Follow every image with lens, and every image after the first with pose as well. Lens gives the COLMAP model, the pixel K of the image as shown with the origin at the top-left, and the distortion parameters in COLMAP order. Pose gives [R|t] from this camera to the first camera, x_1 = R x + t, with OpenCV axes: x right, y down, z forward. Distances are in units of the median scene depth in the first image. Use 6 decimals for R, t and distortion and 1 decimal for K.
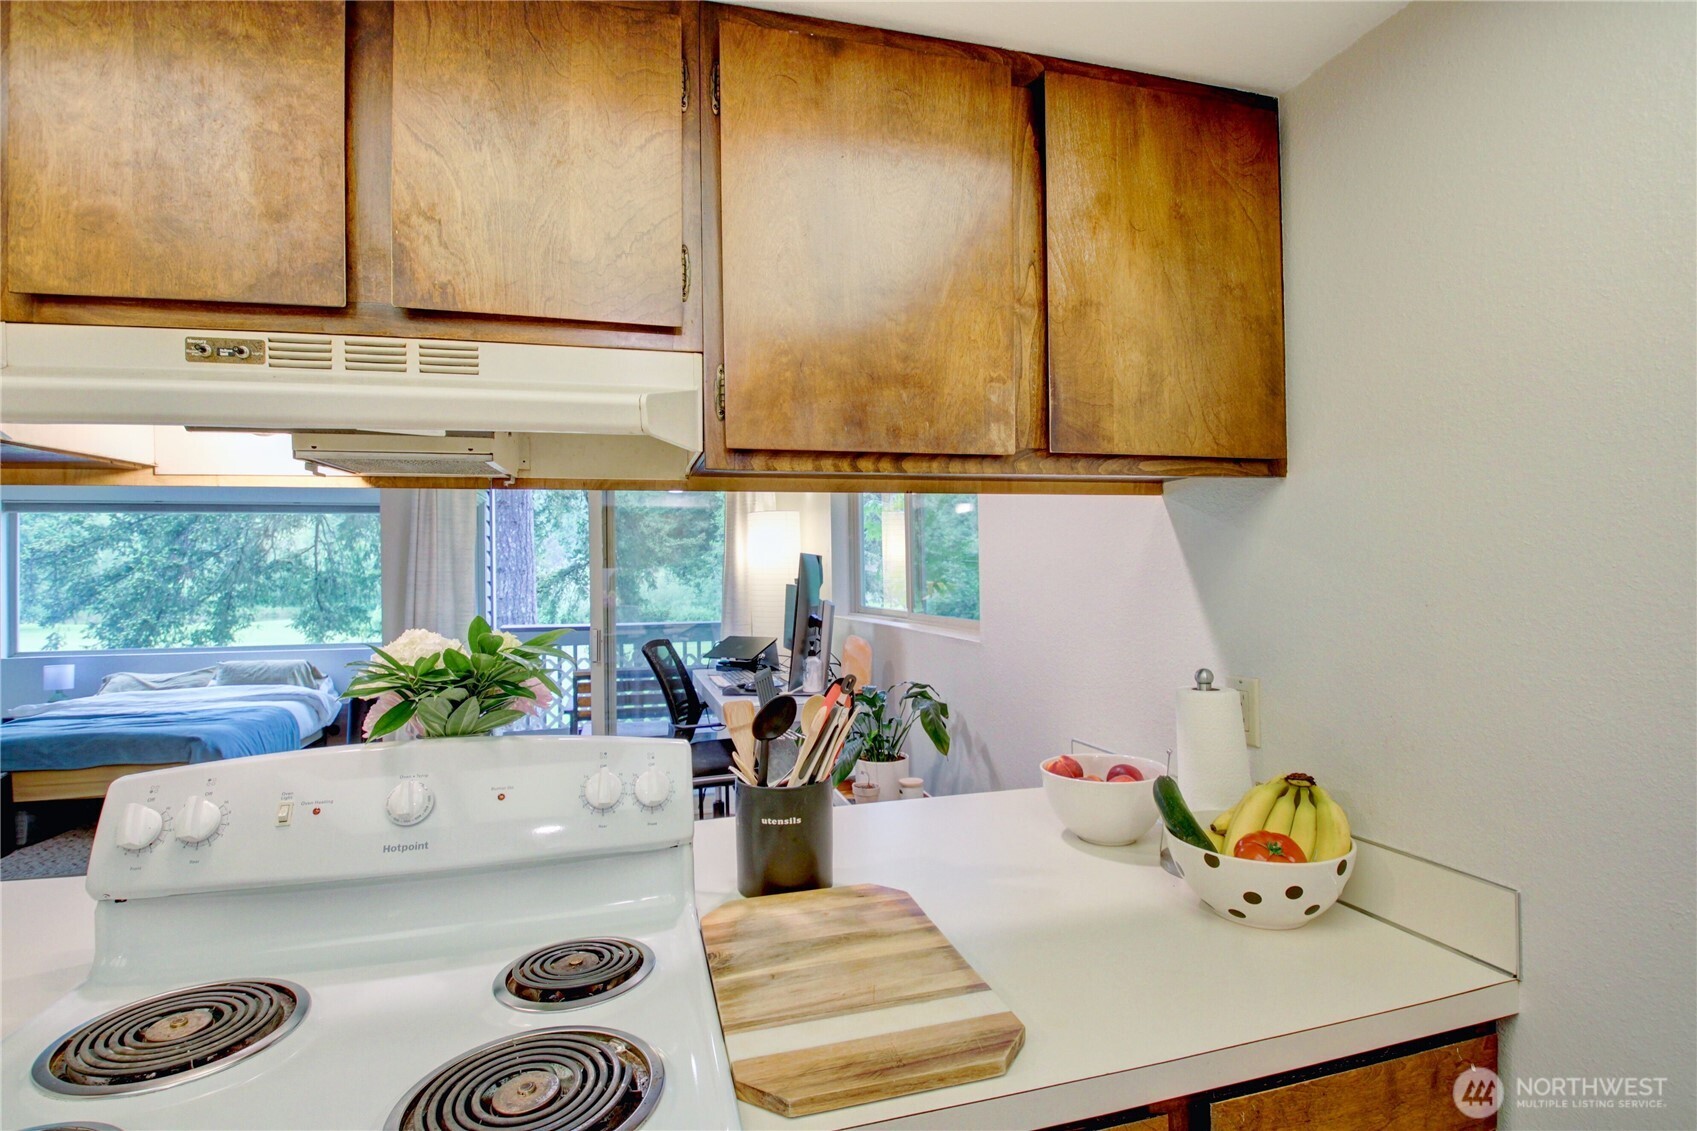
lens RADIAL K [[791.8, 0, 838.7], [0, 791.8, 568.5], [0, 0, 1]] dist [0.003077, -0.017637]
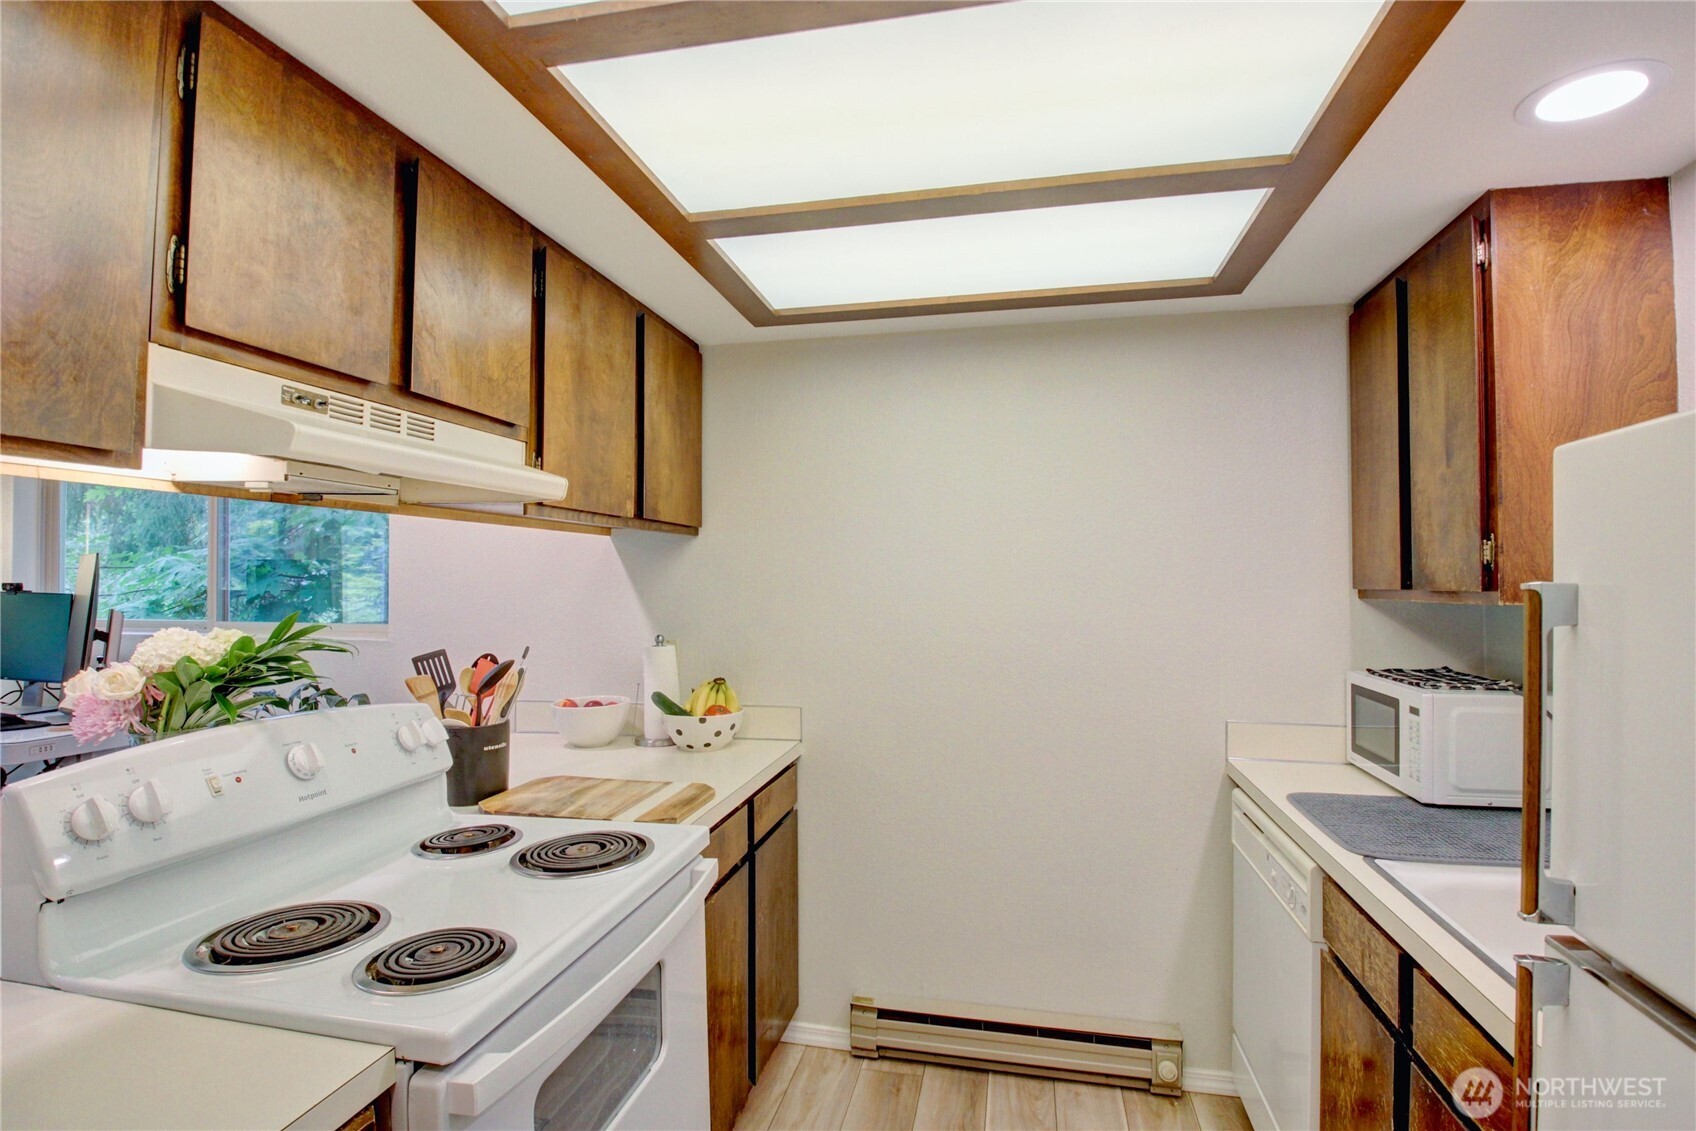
lens RADIAL K [[786.9, 0, 840.3], [0, 786.9, 569.0], [0, 0, 1]] dist [0.007136, -0.018404]
pose [[0.468056, 0.029148, 0.883218, -1.418837], [-0.017881, 0.999564, -0.023512, 0.011632], [-0.883518, -0.004788, 0.468373, -0.350235]]
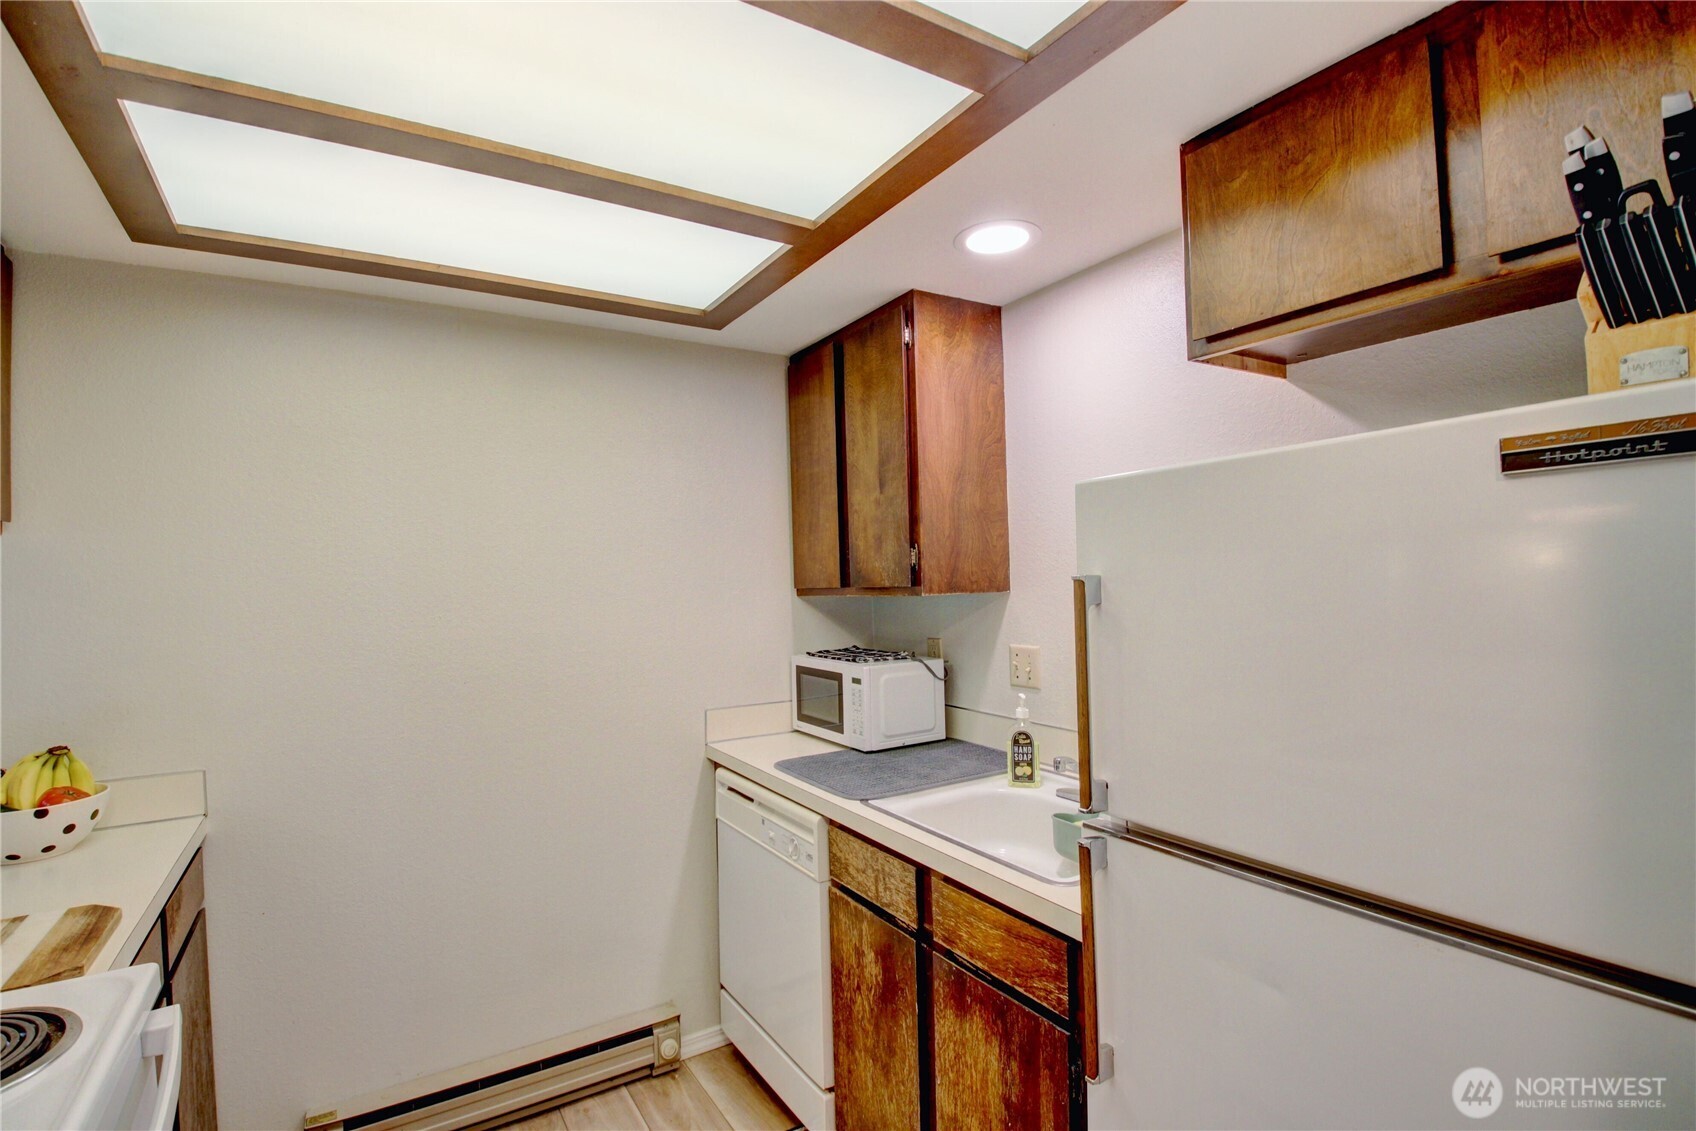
lens RADIAL K [[768.2, 0, 793.3], [0, 768.2, 569.6], [0, 0, 1]] dist [0.024273, -0.029197]
pose [[-0.250271, 0.038449, 0.967412, -1.367800], [0.020250, 0.999200, -0.034474, 0.016091], [-0.967964, 0.010962, -0.250850, 0.061711]]
